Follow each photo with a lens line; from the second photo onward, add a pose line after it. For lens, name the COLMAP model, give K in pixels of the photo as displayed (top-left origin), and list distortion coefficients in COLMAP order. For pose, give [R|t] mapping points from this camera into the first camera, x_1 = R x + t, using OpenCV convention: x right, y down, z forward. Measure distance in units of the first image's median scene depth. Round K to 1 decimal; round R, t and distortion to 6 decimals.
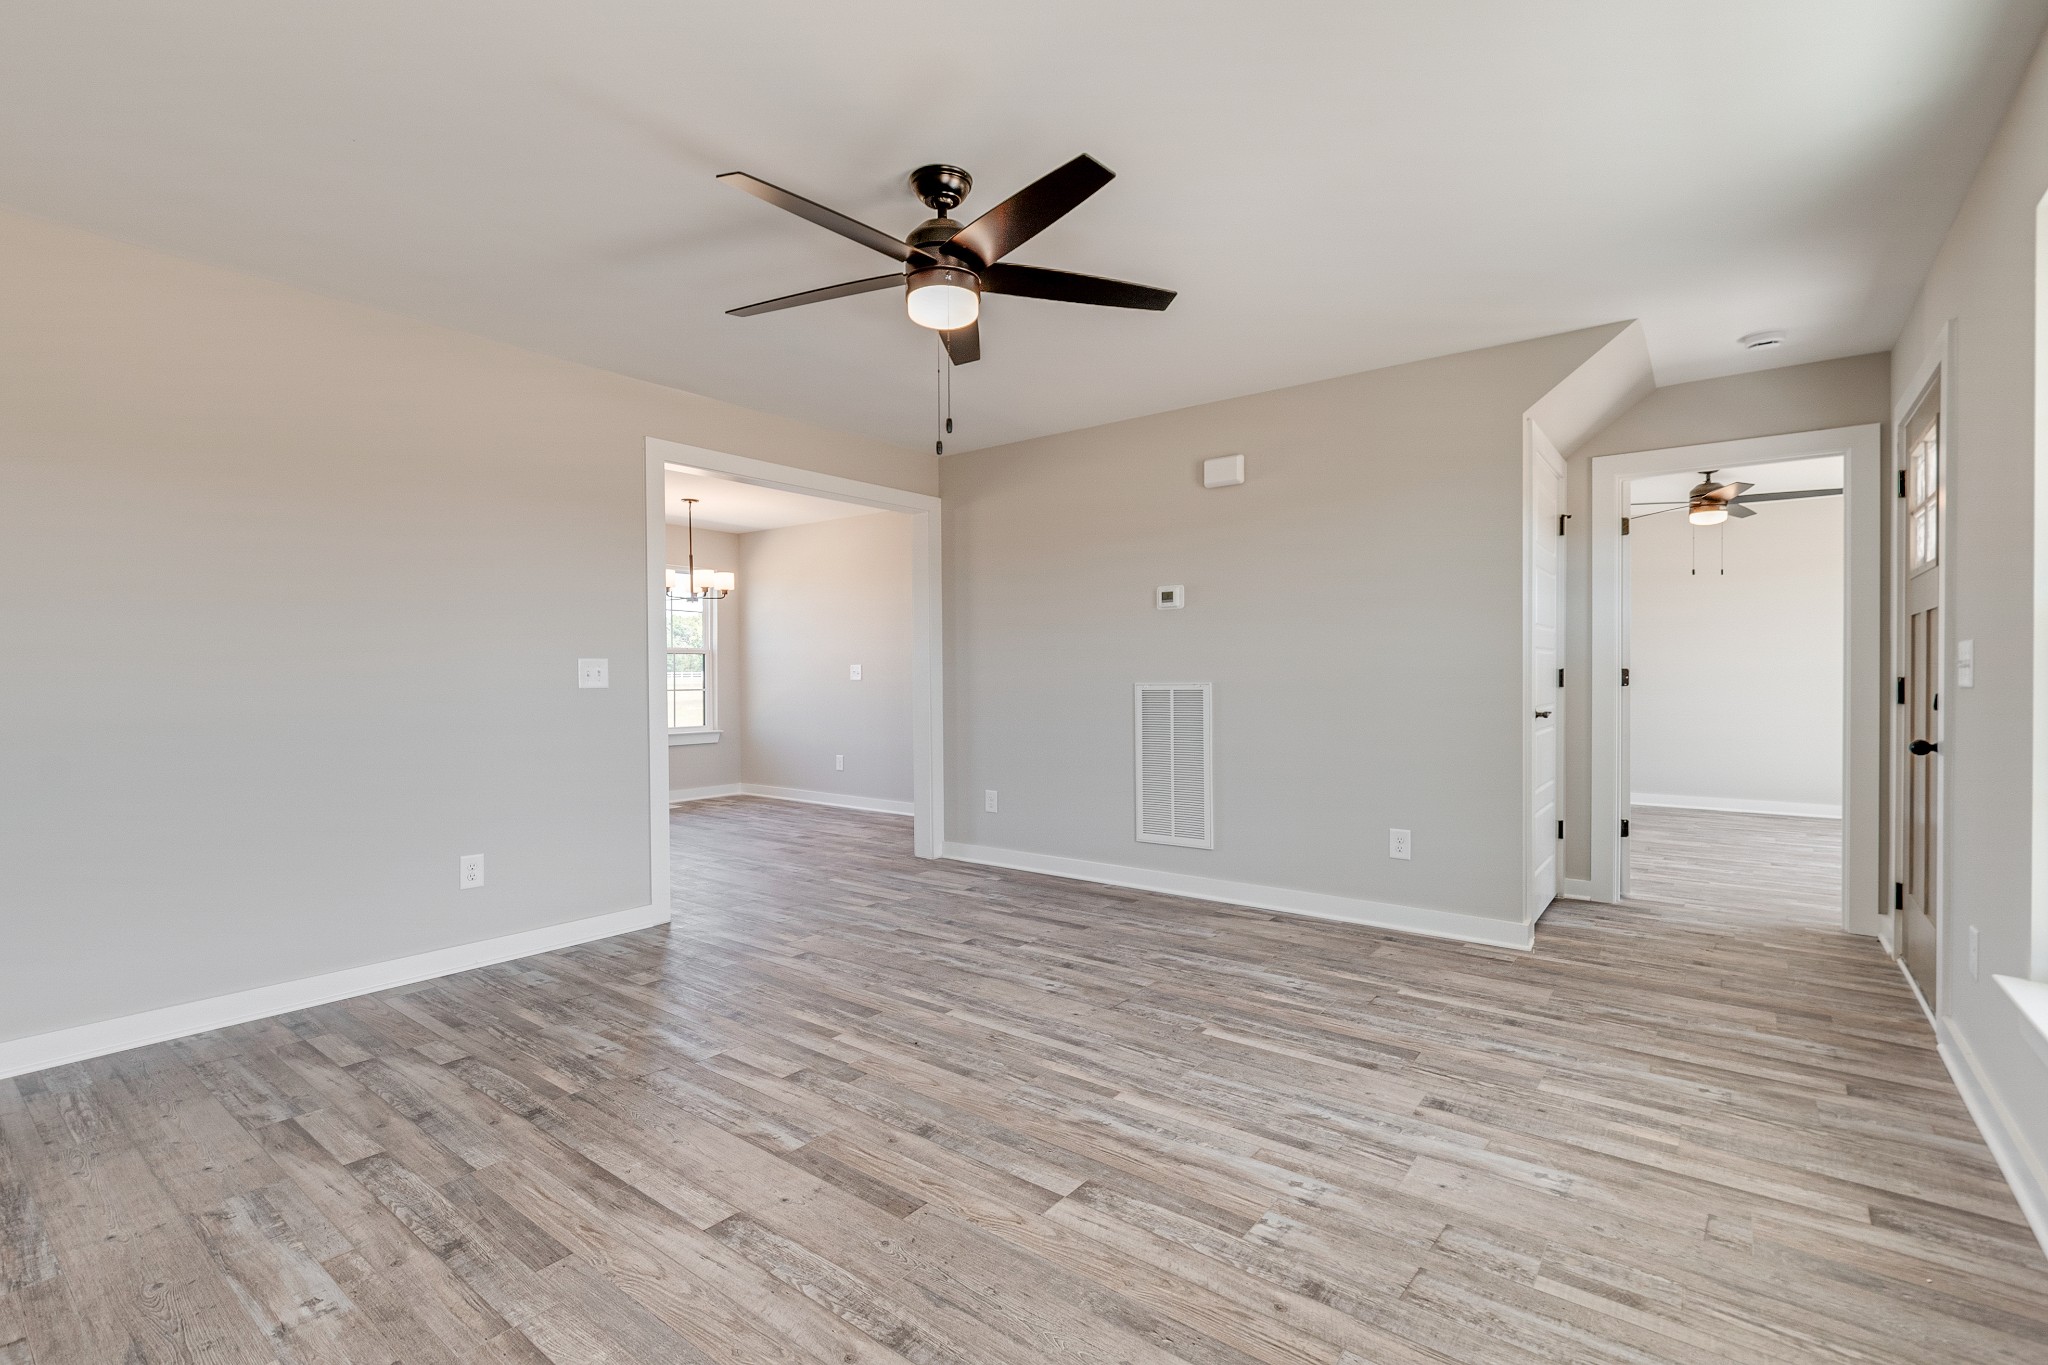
lens RADIAL K [[927.2, 0, 1080.0], [0, 927.2, 689.2], [0, 0, 1]] dist [0.000868, 0.000892]
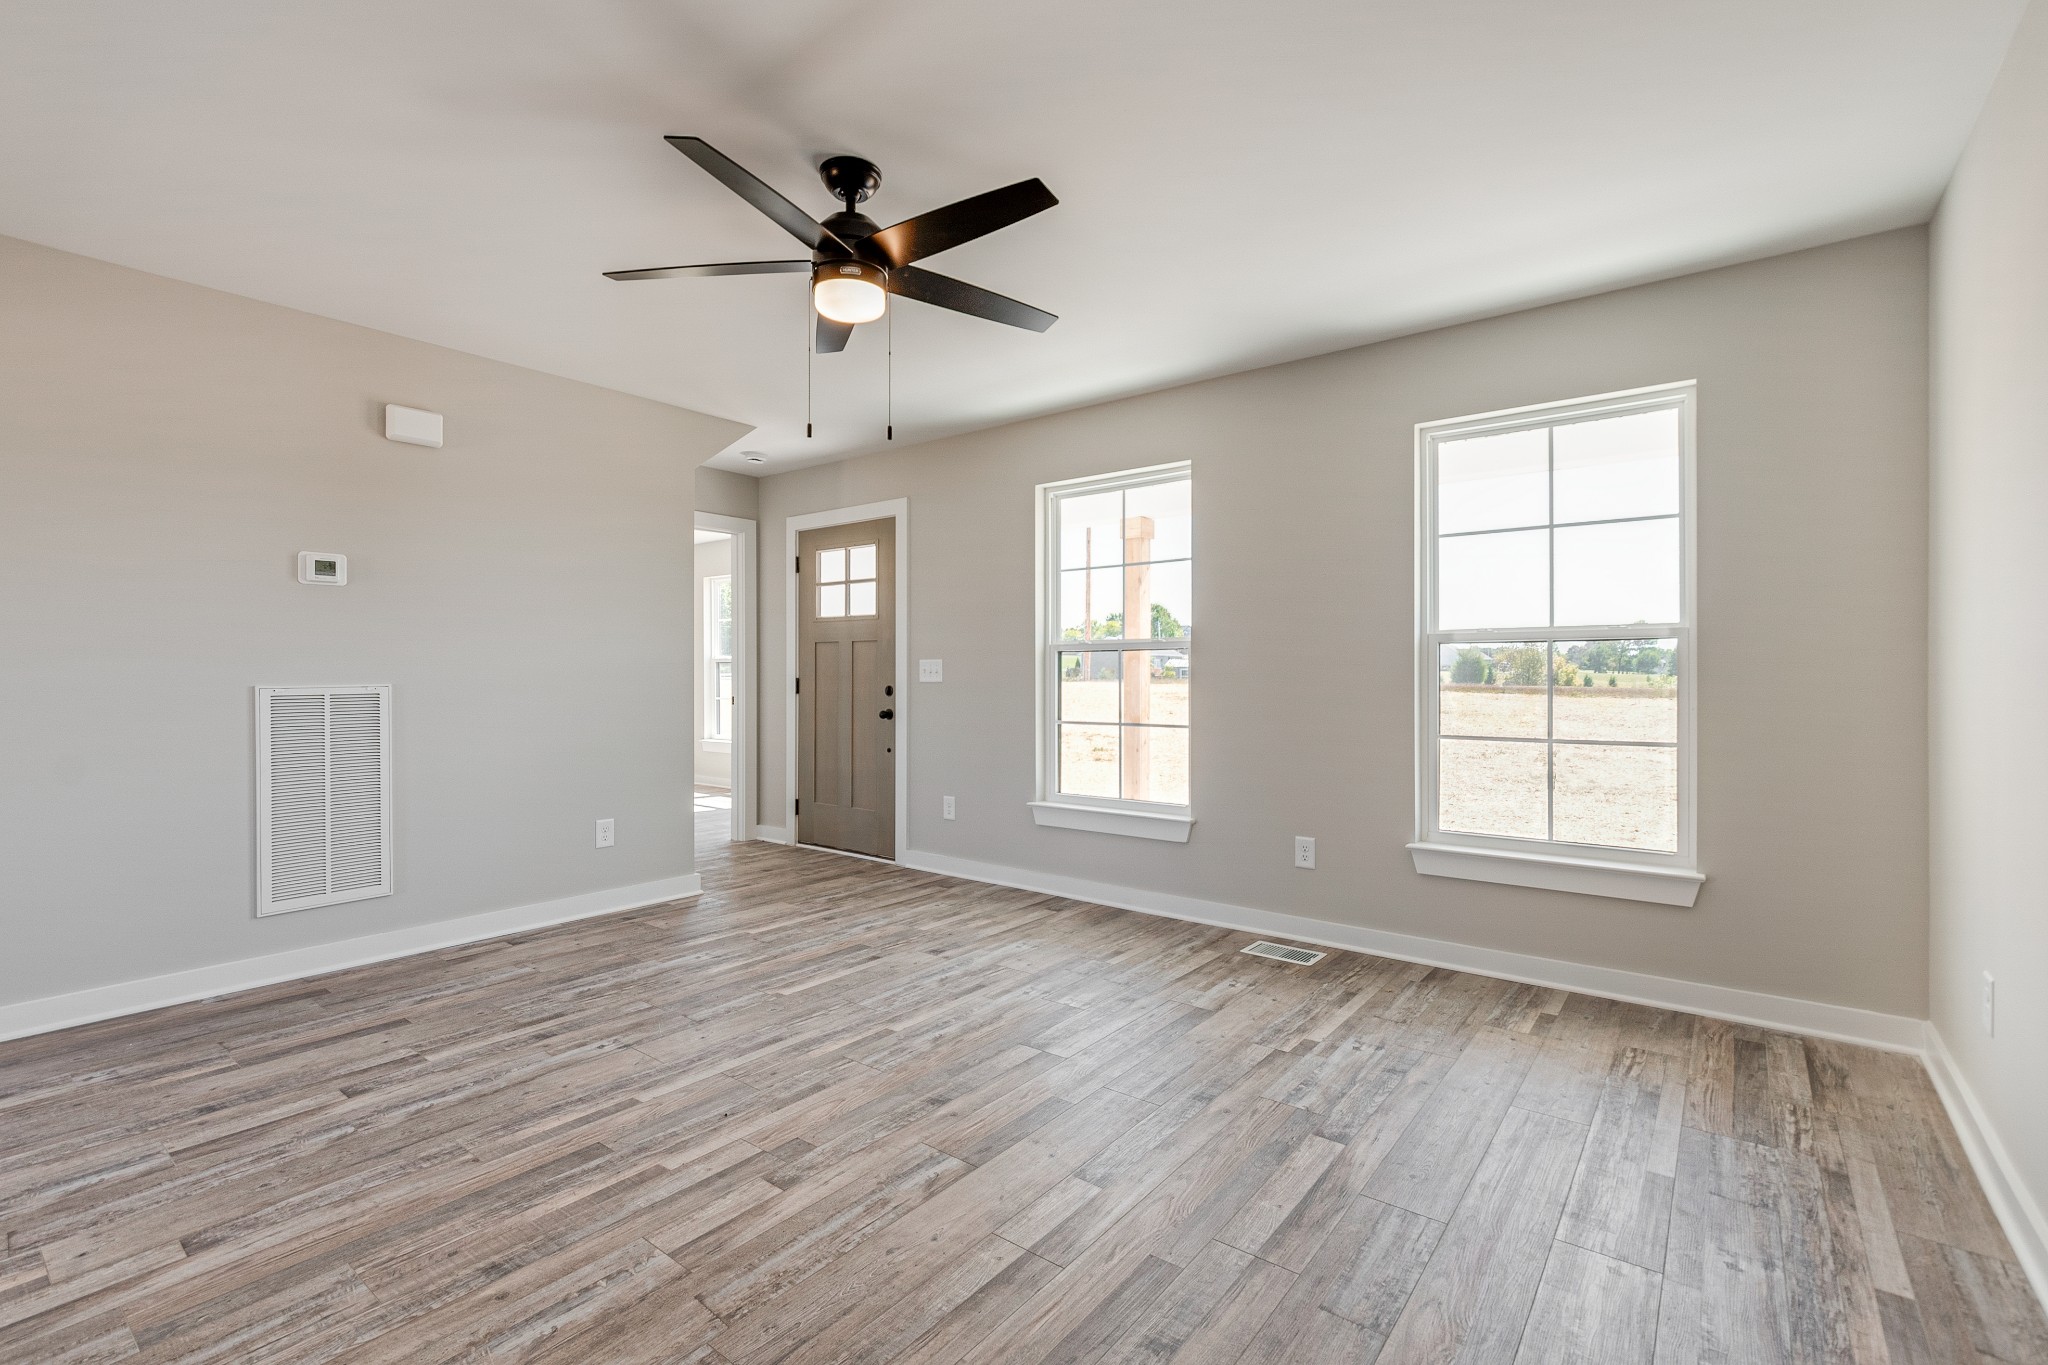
lens RADIAL K [[926.0, 0, 980.6], [0, 926.0, 685.0], [0, 0, 1]] dist [0.000152, -0.000541]
pose [[0.047441, -0.006123, 0.998855, -1.002580], [0.014865, 0.999875, 0.005423, -0.005401], [-0.998763, 0.014591, 0.047526, 0.732191]]
